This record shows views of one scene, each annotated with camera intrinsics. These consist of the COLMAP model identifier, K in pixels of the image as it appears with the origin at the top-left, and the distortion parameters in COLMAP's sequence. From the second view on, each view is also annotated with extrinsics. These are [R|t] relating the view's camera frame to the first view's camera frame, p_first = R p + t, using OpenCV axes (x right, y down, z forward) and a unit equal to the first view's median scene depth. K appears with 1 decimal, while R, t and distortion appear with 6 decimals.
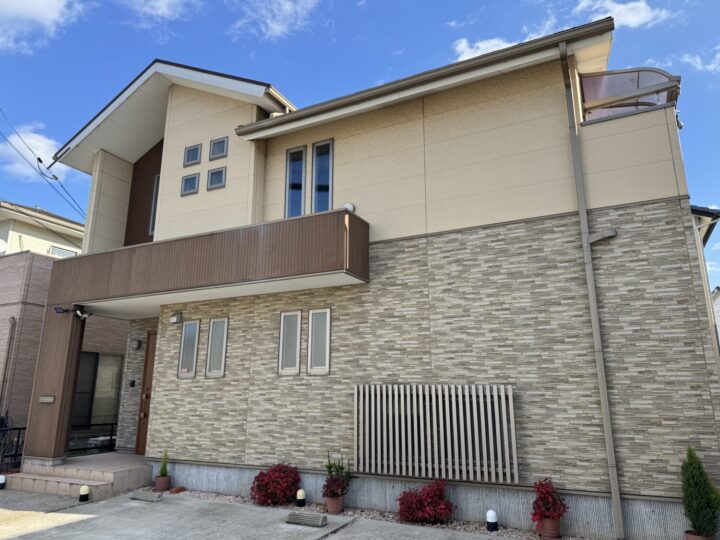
lens RADIAL K [[495.3, 0, 360.0], [0, 495.3, 270.0], [0, 0, 1]] dist [-0.007164, -0.000109]
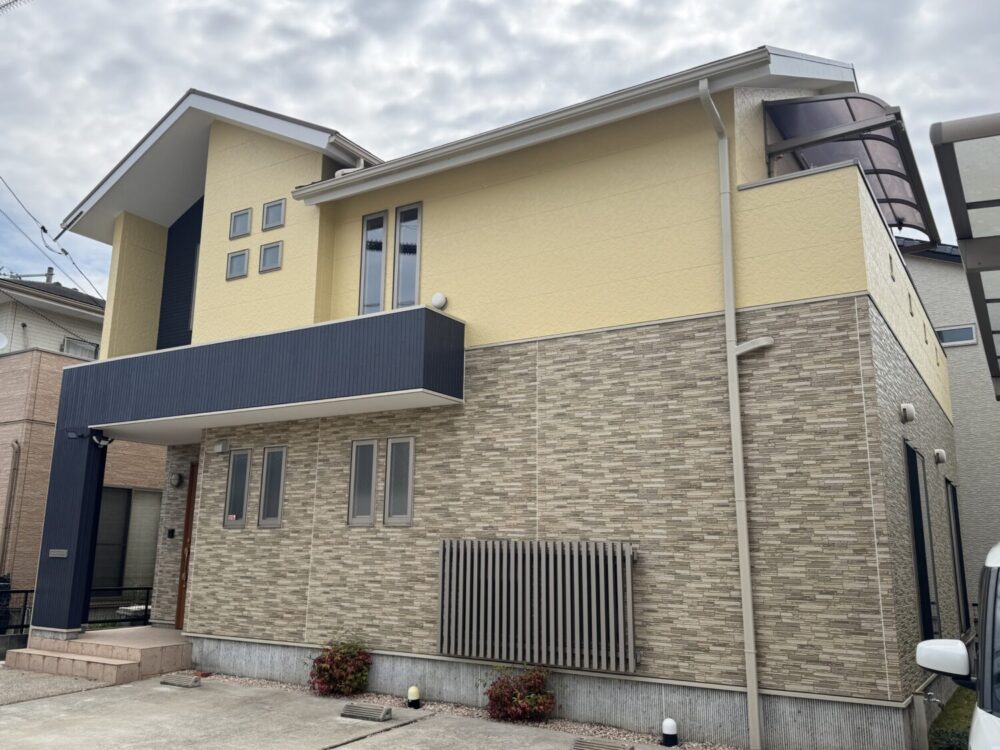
lens RADIAL K [[839.1, 0, 496.6], [0, 839.1, 366.1], [0, 0, 1]] dist [0.009630, -0.013628]
pose [[0.994807, -0.006439, -0.101573, 0.199998], [0.009255, 0.999585, 0.027277, -0.064460], [0.101356, -0.028075, 0.994454, -0.246535]]
